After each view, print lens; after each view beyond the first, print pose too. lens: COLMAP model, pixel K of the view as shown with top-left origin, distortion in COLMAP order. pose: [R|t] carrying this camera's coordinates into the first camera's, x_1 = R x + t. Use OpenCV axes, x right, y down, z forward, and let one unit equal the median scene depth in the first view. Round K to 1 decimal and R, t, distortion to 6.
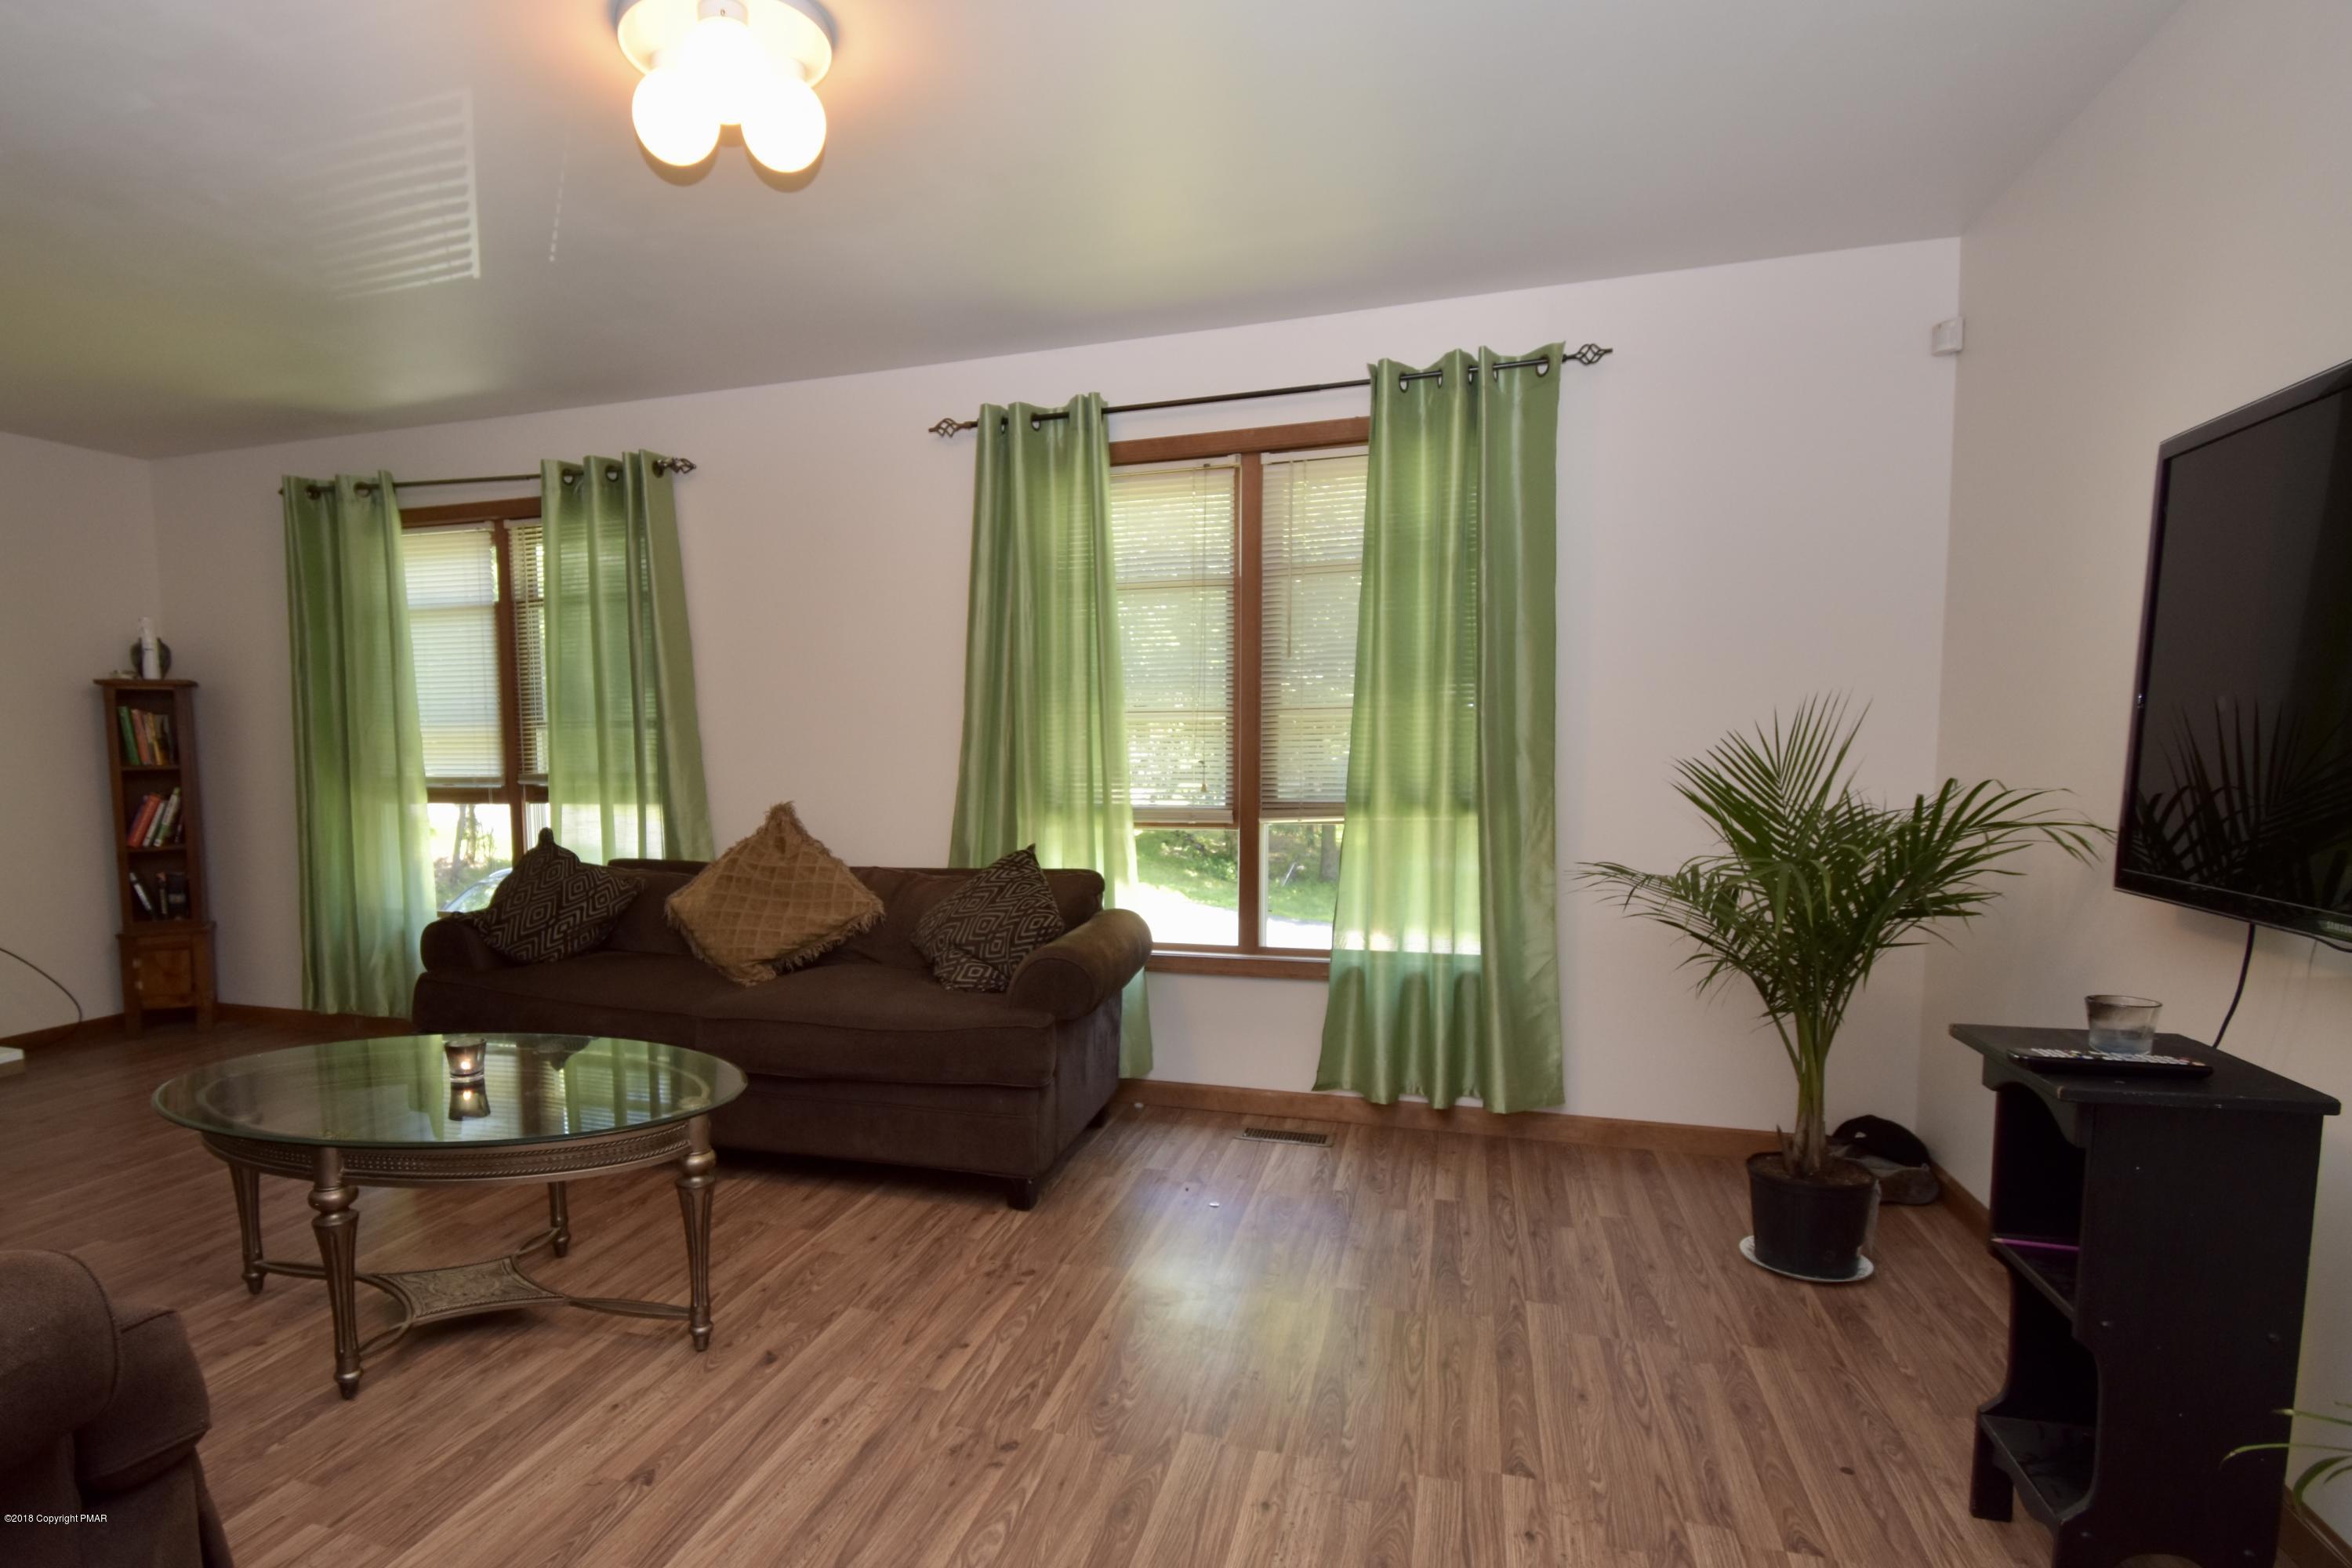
lens RADIAL K [[1148.6, 0, 1171.1], [0, 1148.6, 901.9], [0, 0, 1]] dist [0.041321, 0.000187]
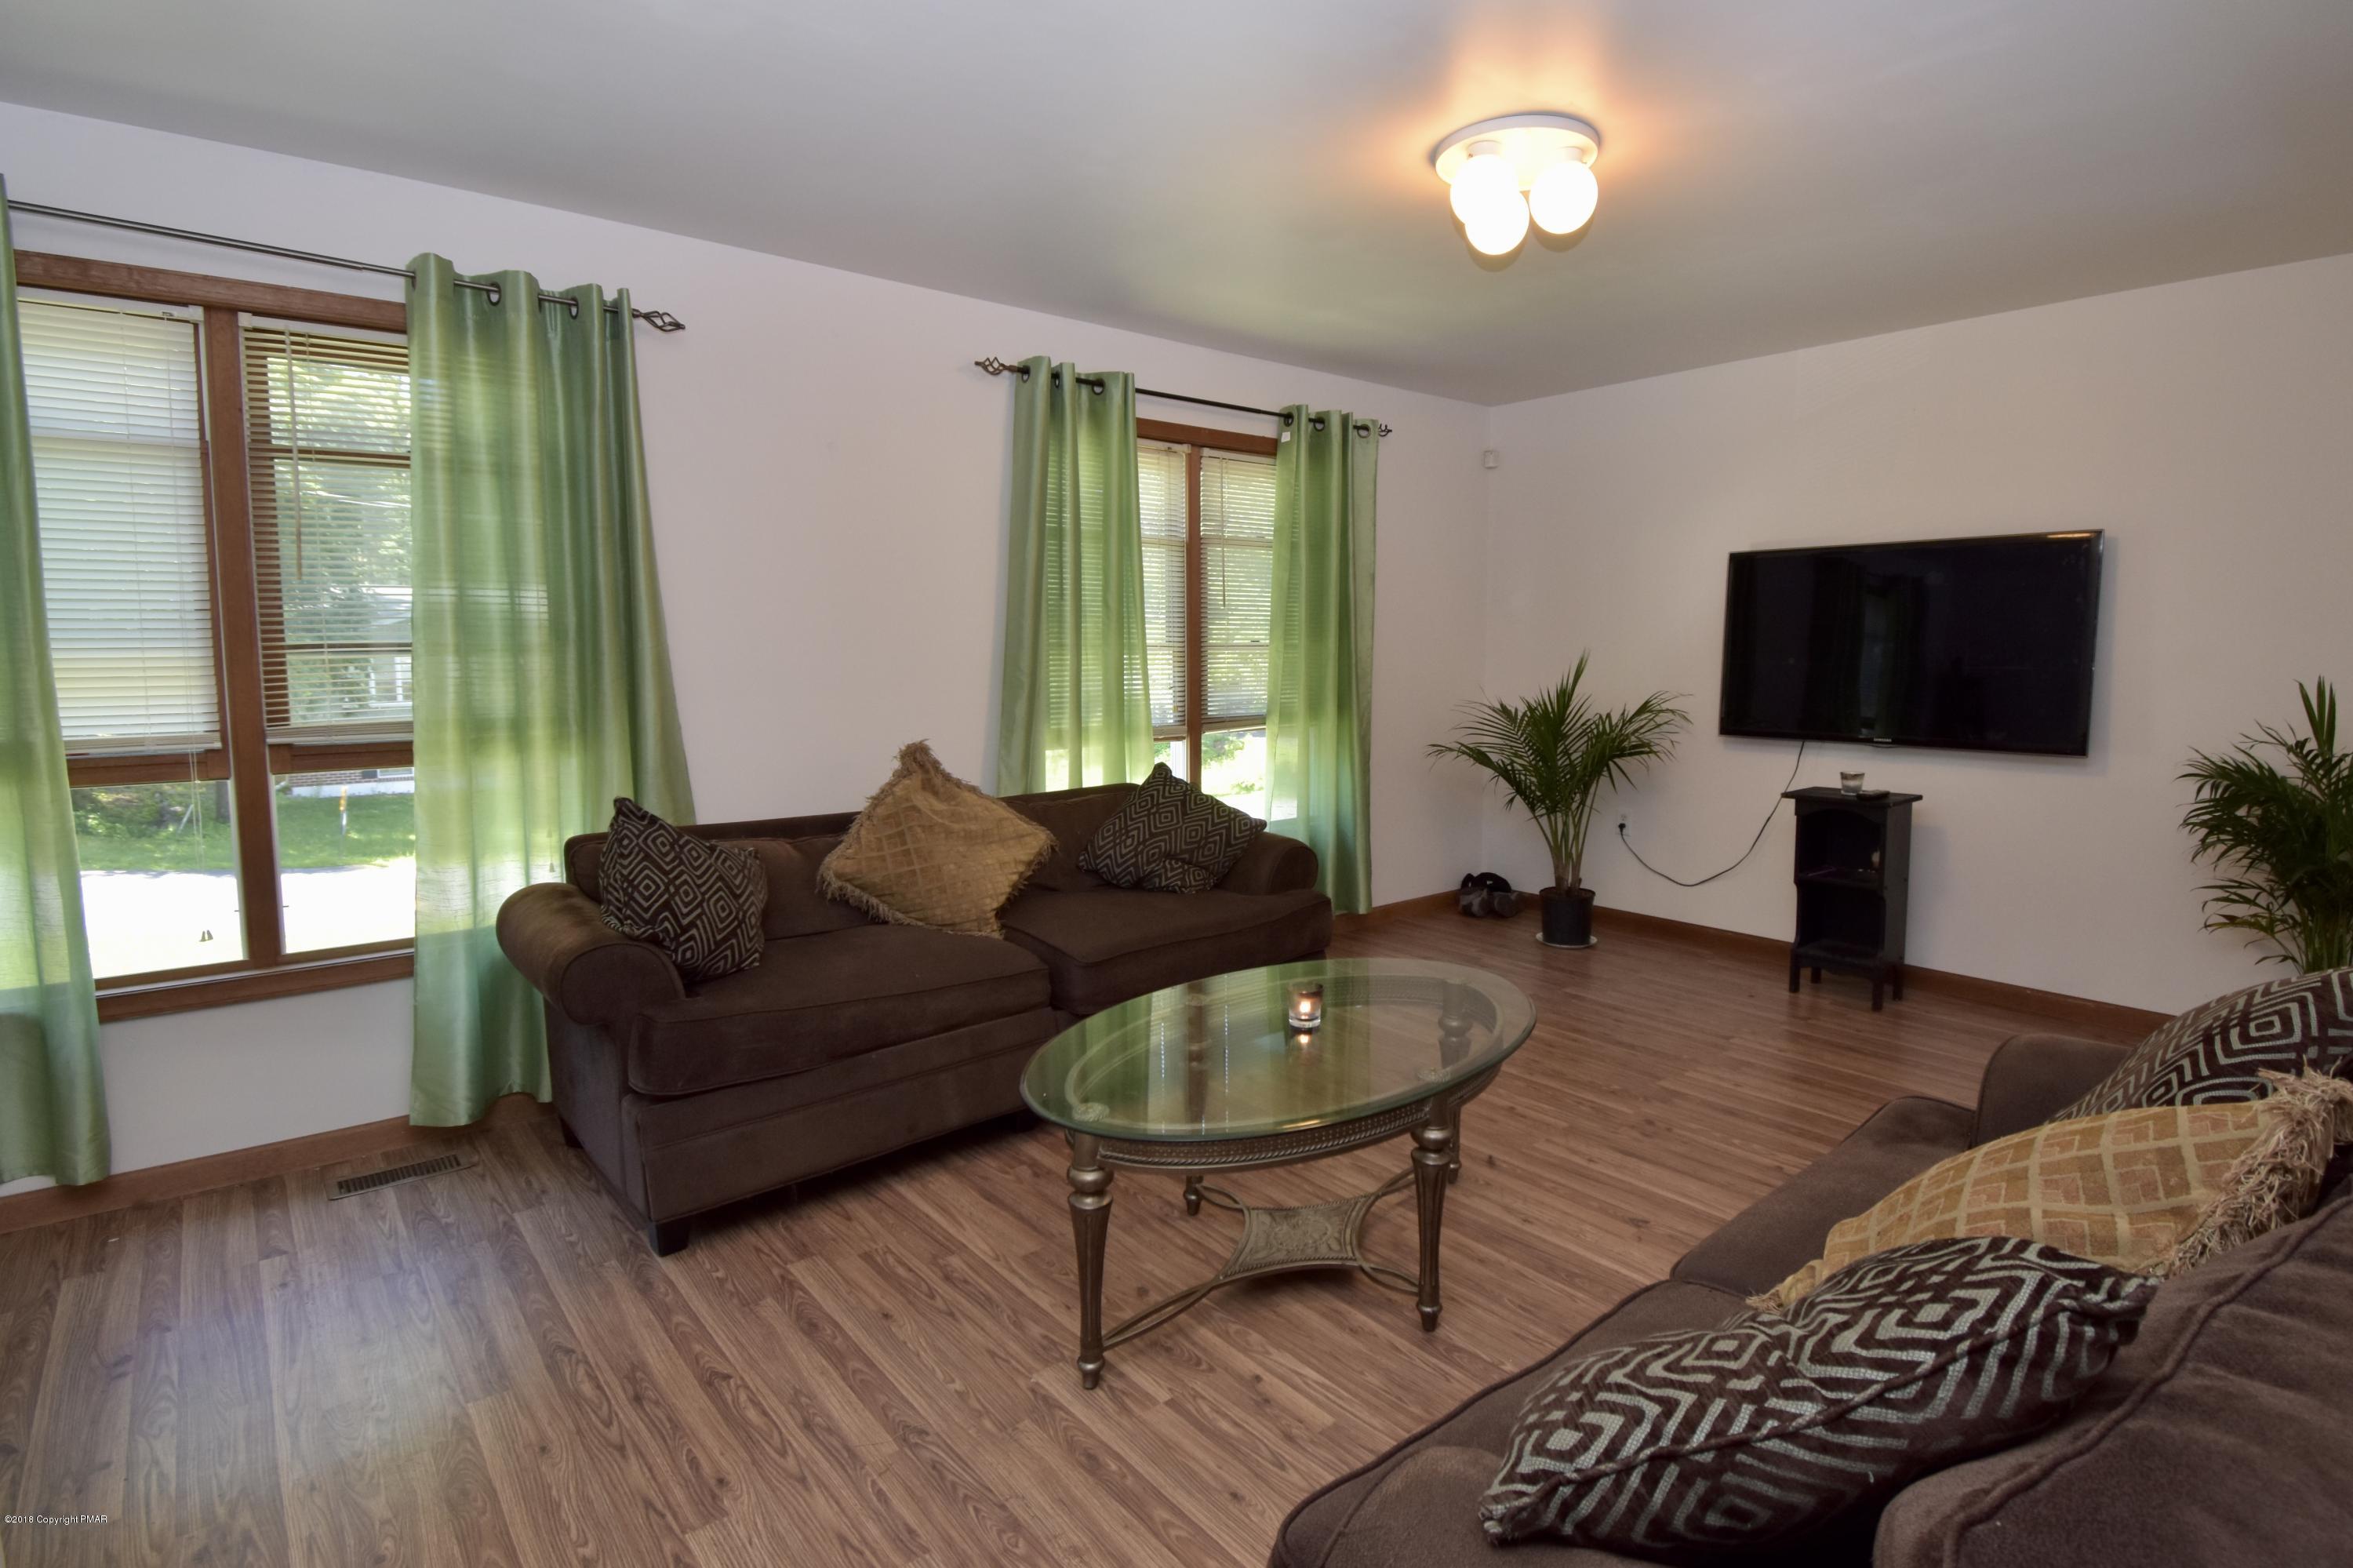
lens RADIAL K [[1115.1, 0, 1204.0], [0, 1115.1, 744.0], [0, 0, 1]] dist [0.013222, 0.000316]
pose [[0.551664, -0.053858, 0.832326, -0.926187], [0.122683, 0.992298, -0.017105, -0.040586], [-0.824994, 0.111548, 0.554023, 0.340412]]
